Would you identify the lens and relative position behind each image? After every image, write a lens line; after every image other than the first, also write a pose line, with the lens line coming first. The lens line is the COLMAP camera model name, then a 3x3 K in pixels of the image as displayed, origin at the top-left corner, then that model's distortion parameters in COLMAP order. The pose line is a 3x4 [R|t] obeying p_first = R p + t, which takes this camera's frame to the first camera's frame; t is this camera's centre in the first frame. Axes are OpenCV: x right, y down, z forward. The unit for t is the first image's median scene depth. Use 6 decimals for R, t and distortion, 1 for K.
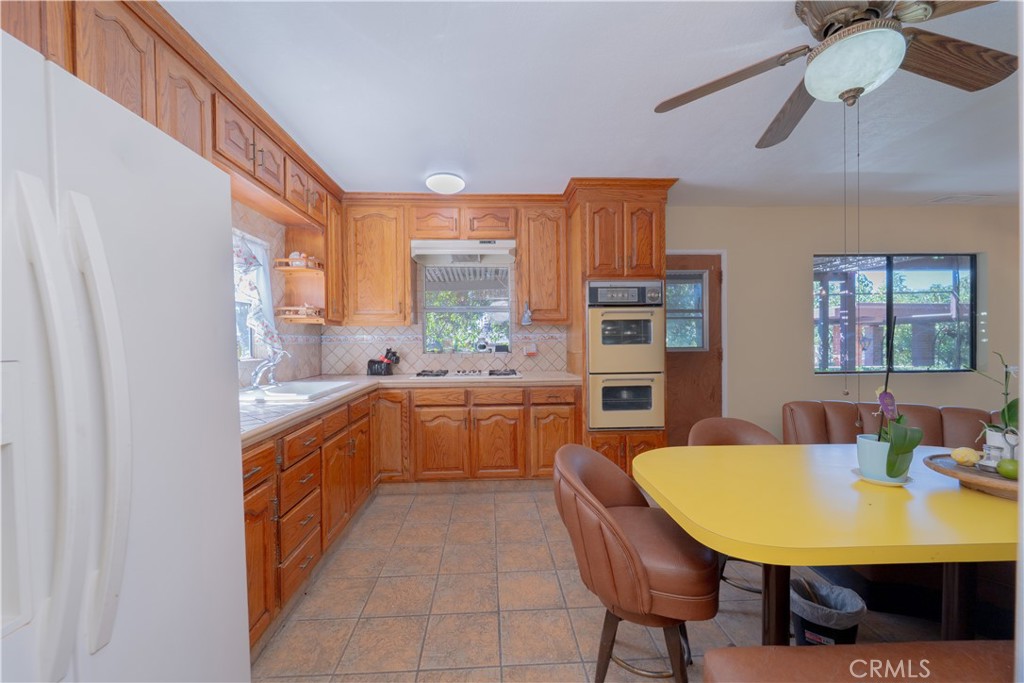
lens RADIAL K [[409.6, 0, 504.6], [0, 409.6, 342.3], [0, 0, 1]] dist [-0.001350, -0.000393]
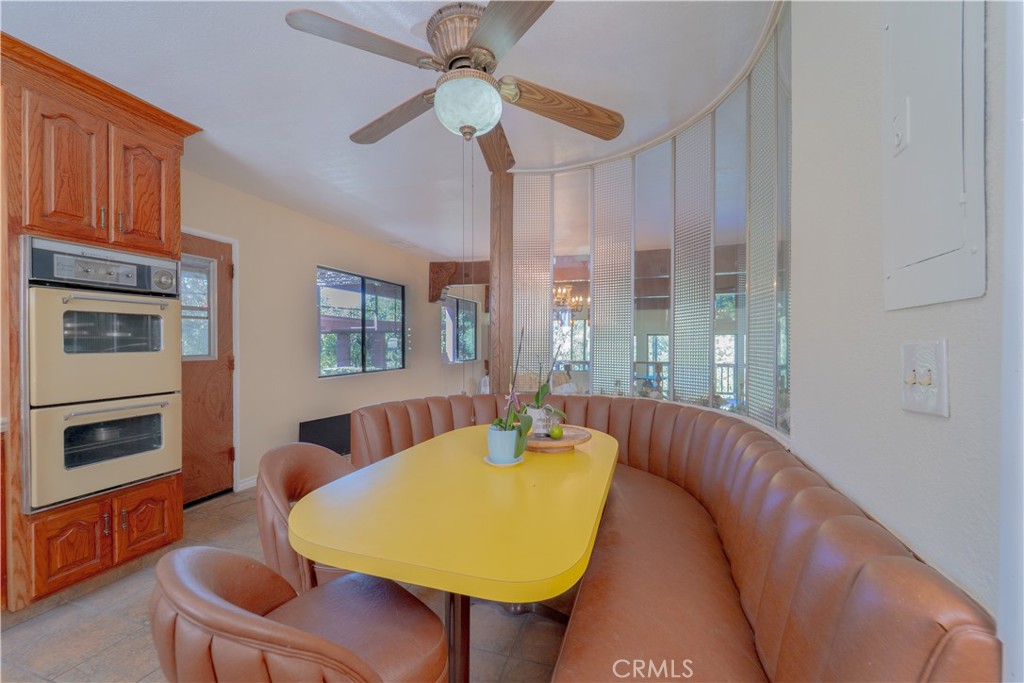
lens RADIAL K [[411.7, 0, 510.5], [0, 411.7, 343.1], [0, 0, 1]] dist [-0.000665, -0.000579]
pose [[0.343456, 0.007860, 0.939136, -0.082856], [0.005848, 0.999928, -0.010508, 0.000602], [-0.939150, 0.009101, 0.343385, 0.218309]]
